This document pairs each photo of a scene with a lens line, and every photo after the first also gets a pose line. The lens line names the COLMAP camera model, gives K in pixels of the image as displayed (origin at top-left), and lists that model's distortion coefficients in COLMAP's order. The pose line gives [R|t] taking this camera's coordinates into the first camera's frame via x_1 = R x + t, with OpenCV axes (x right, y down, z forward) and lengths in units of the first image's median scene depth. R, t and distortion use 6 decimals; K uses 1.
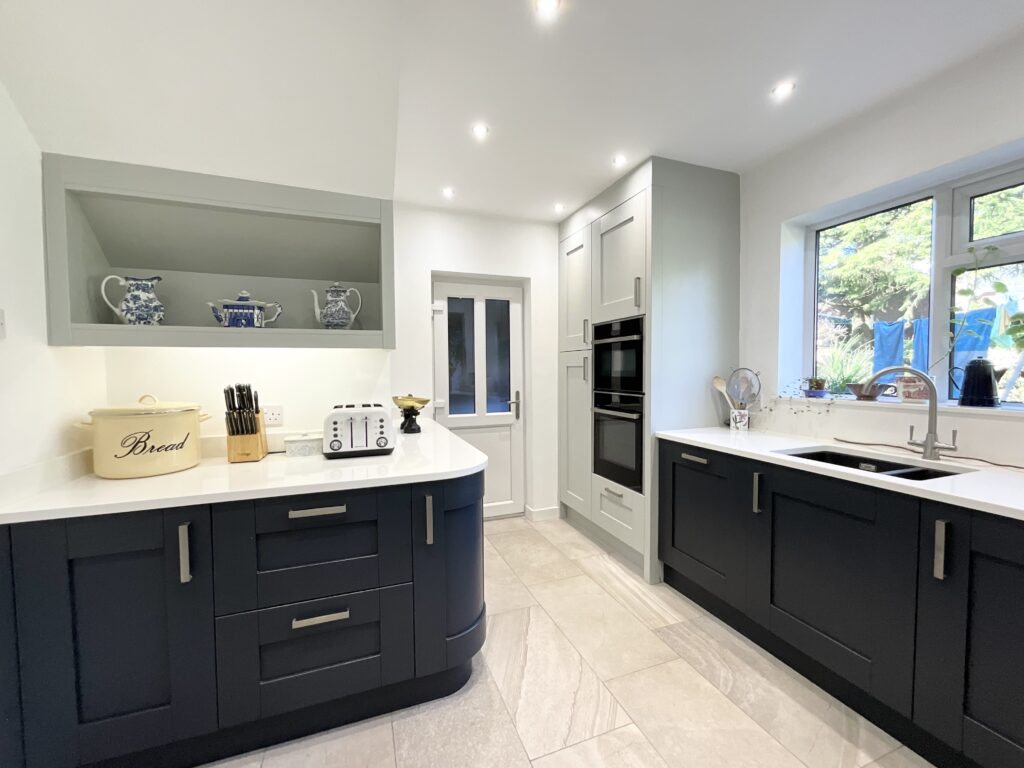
lens RADIAL K [[413.6, 0, 512.0], [0, 413.6, 384.0], [0, 0, 1]] dist [0.000745, -0.000776]
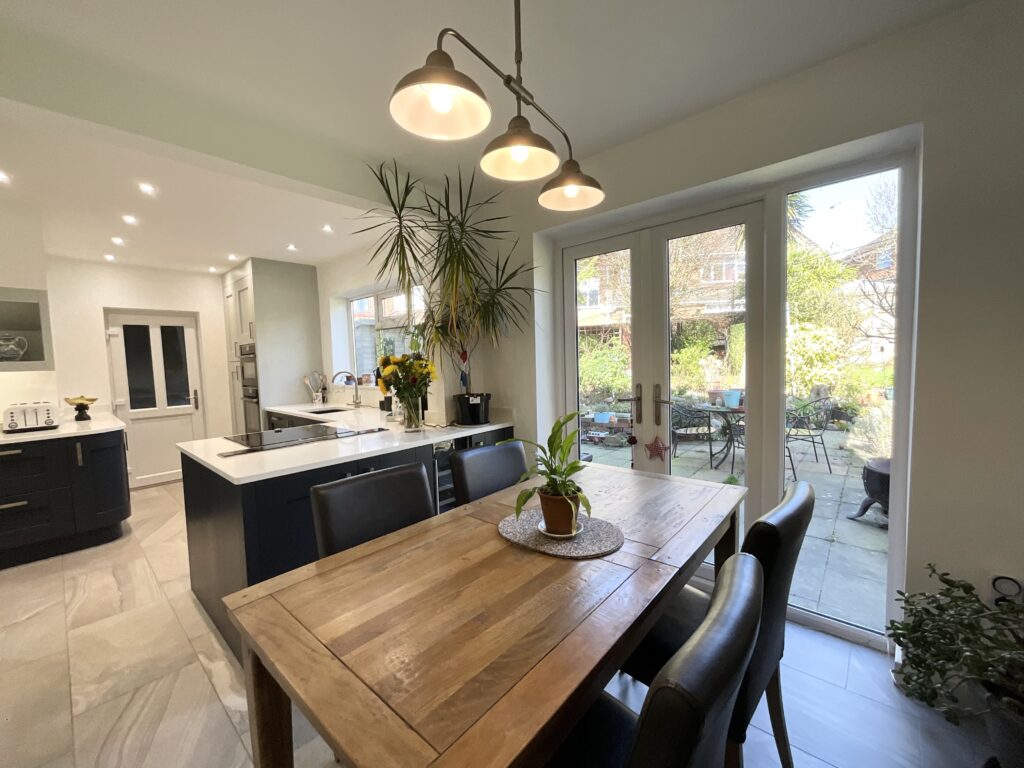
lens RADIAL K [[413.6, 0, 512.0], [0, 413.6, 384.0], [0, 0, 1]] dist [0.000745, -0.000776]
pose [[0.886710, -0.048725, 0.459751, 0.499820], [0.041638, 0.998806, 0.025549, 0.009061], [-0.460447, -0.003511, 0.887680, -1.170468]]
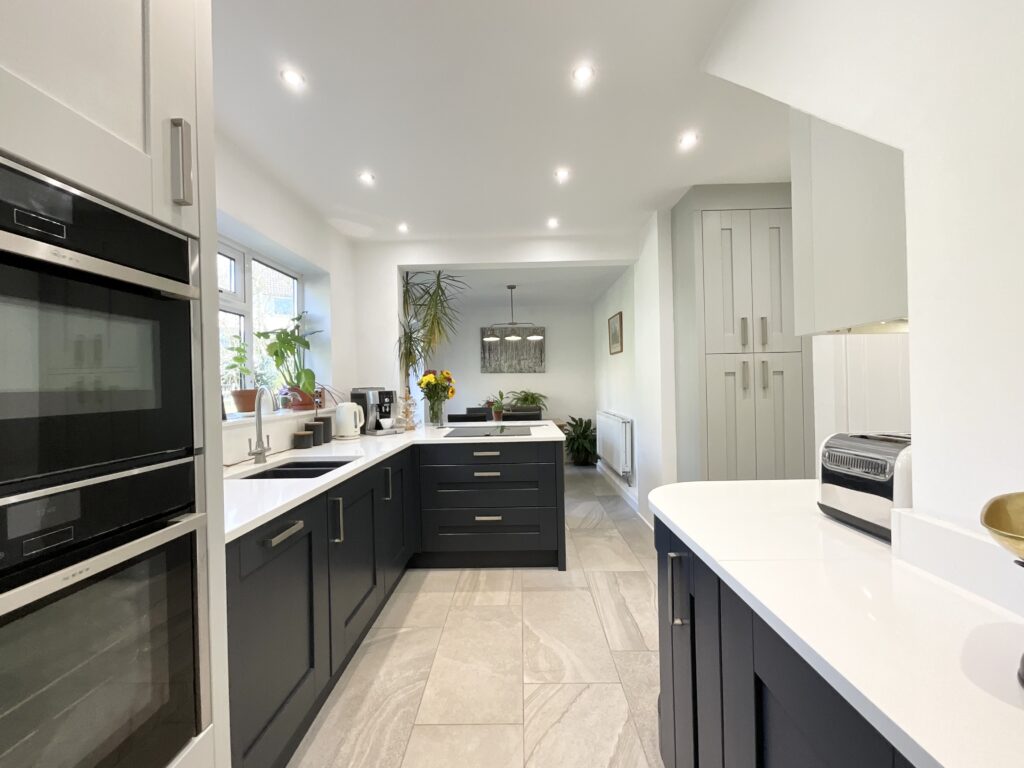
lens RADIAL K [[413.6, 0, 512.0], [0, 413.6, 384.0], [0, 0, 1]] dist [0.000745, -0.000776]
pose [[-0.928514, 0.031596, 0.369952, -0.083172], [0.047317, 0.998318, 0.033495, -0.036701], [-0.368271, 0.048606, -0.928447, 1.299273]]
